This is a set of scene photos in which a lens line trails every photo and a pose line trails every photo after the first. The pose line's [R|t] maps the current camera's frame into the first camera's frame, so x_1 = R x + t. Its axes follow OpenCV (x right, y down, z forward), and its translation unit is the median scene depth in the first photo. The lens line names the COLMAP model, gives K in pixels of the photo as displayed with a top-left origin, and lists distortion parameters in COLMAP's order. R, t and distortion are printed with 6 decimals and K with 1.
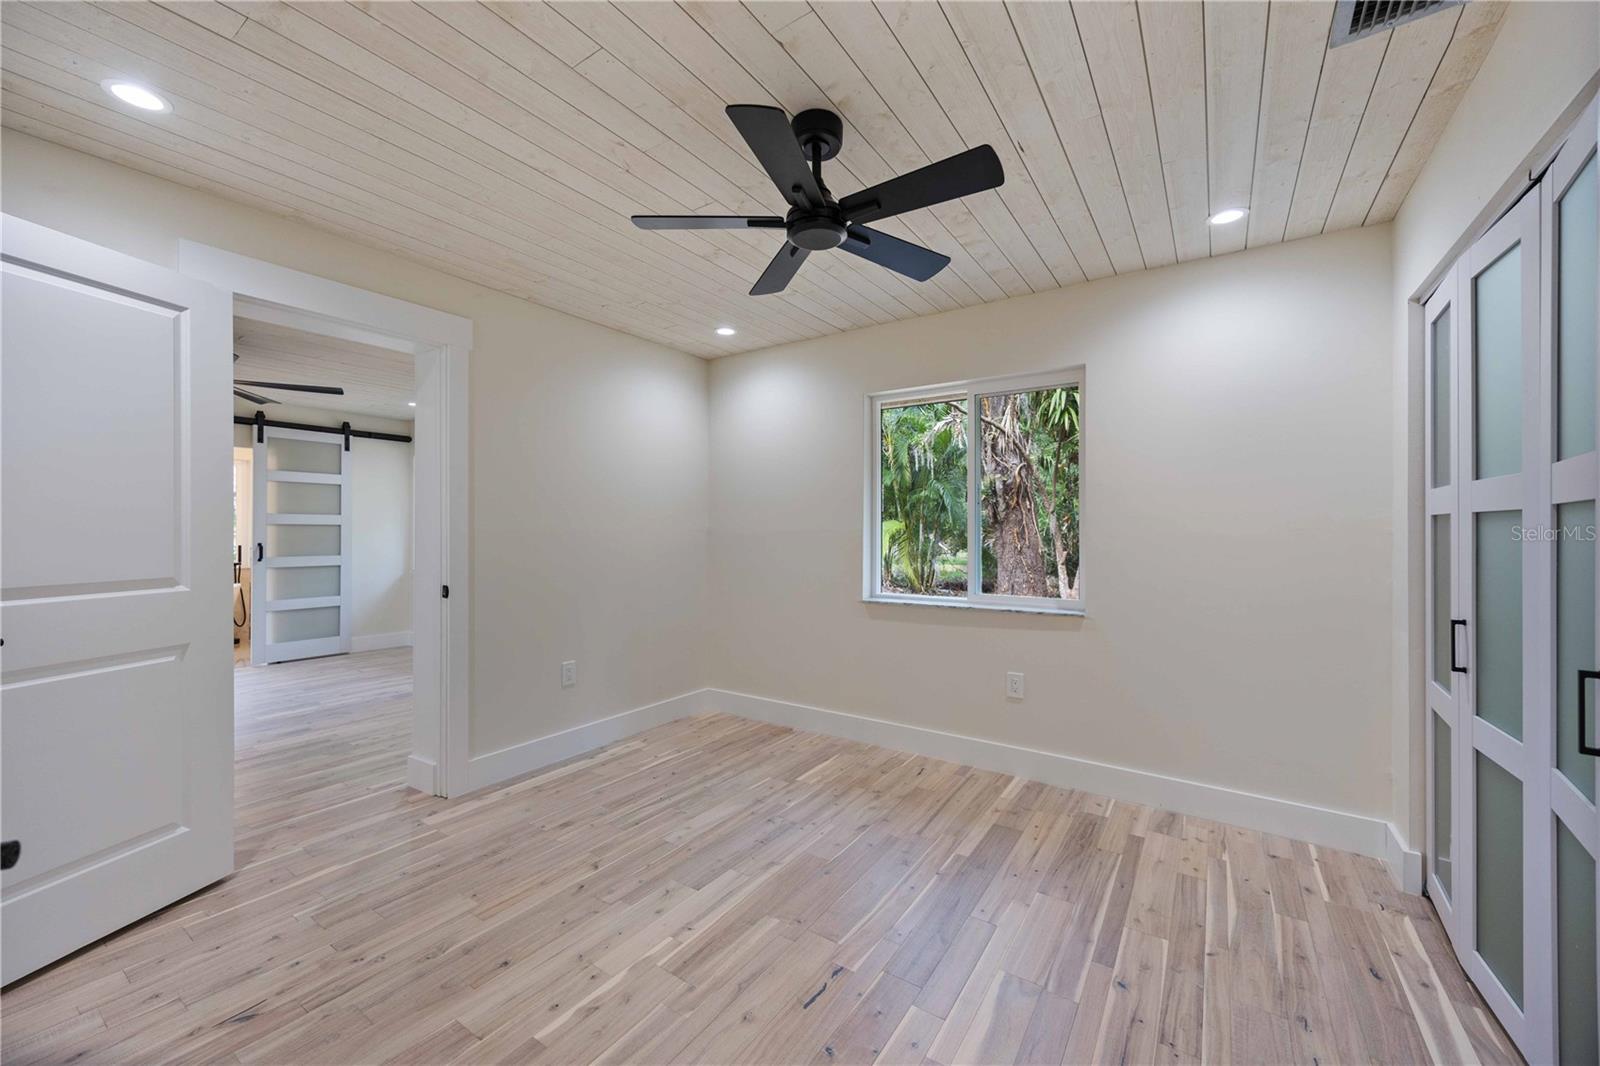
lens RADIAL K [[607.6, 0, 785.9], [0, 607.6, 534.4], [0, 0, 1]] dist [-0.000761, 0.000041]
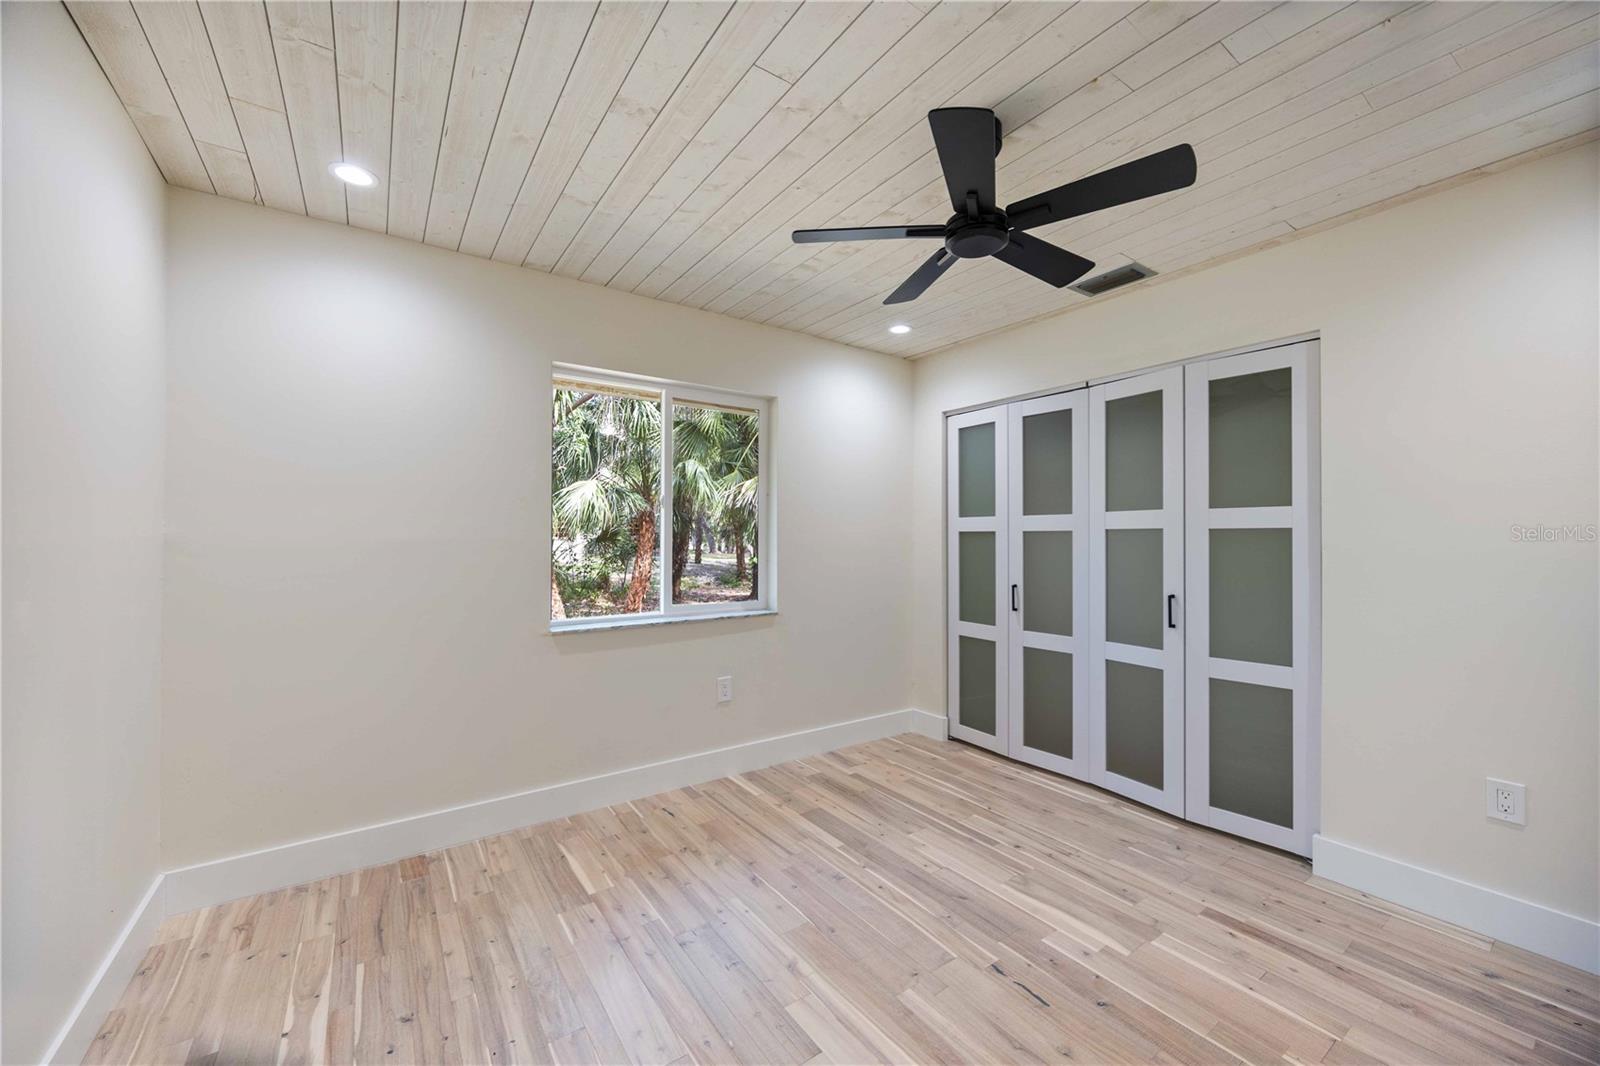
lens RADIAL K [[607.6, 0, 785.9], [0, 607.6, 534.4], [0, 0, 1]] dist [-0.000761, 0.000041]
pose [[0.359514, 0.005410, 0.933124, -0.637051], [0.004059, 0.999965, -0.007362, -0.009128], [-0.933131, 0.006435, 0.359479, 0.604025]]
